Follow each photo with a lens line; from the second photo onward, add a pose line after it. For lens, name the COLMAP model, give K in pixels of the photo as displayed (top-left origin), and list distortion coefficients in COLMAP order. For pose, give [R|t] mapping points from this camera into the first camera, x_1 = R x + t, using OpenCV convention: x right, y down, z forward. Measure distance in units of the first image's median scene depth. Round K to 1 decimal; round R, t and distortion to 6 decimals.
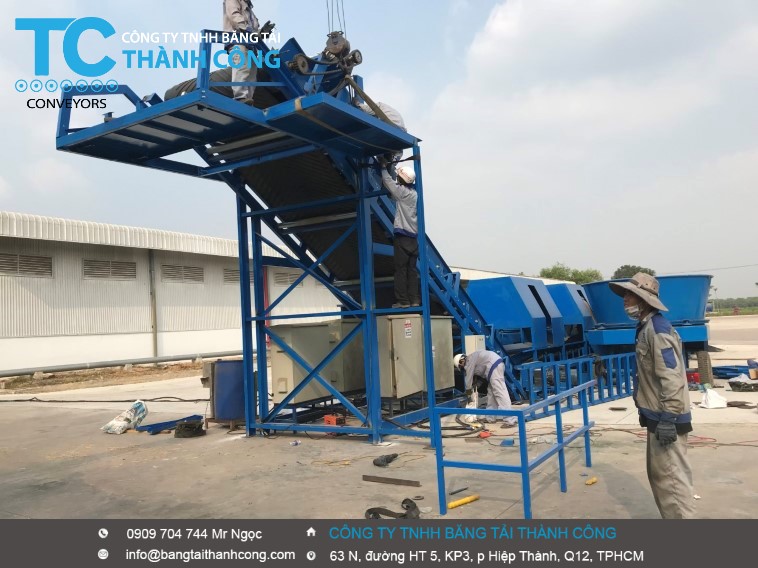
lens RADIAL K [[609.2, 0, 379.0], [0, 609.2, 284.0], [0, 0, 1]] dist [0.073846, -0.096431]
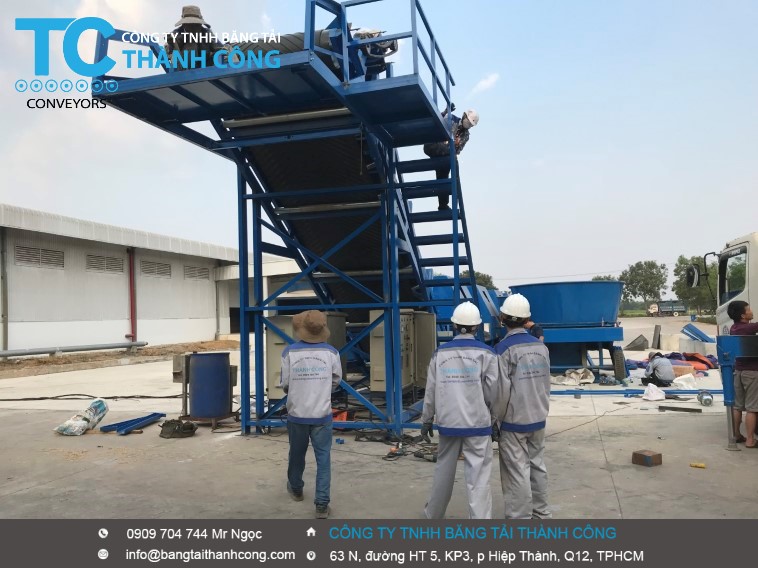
lens RADIAL K [[609.2, 0, 379.0], [0, 609.2, 284.0], [0, 0, 1]] dist [0.073846, -0.096431]
pose [[0.968115, 0.038120, 0.247587, -0.227348], [-0.039279, 0.999228, -0.000259, 0.011109], [-0.247406, -0.009474, 0.968866, 0.044668]]
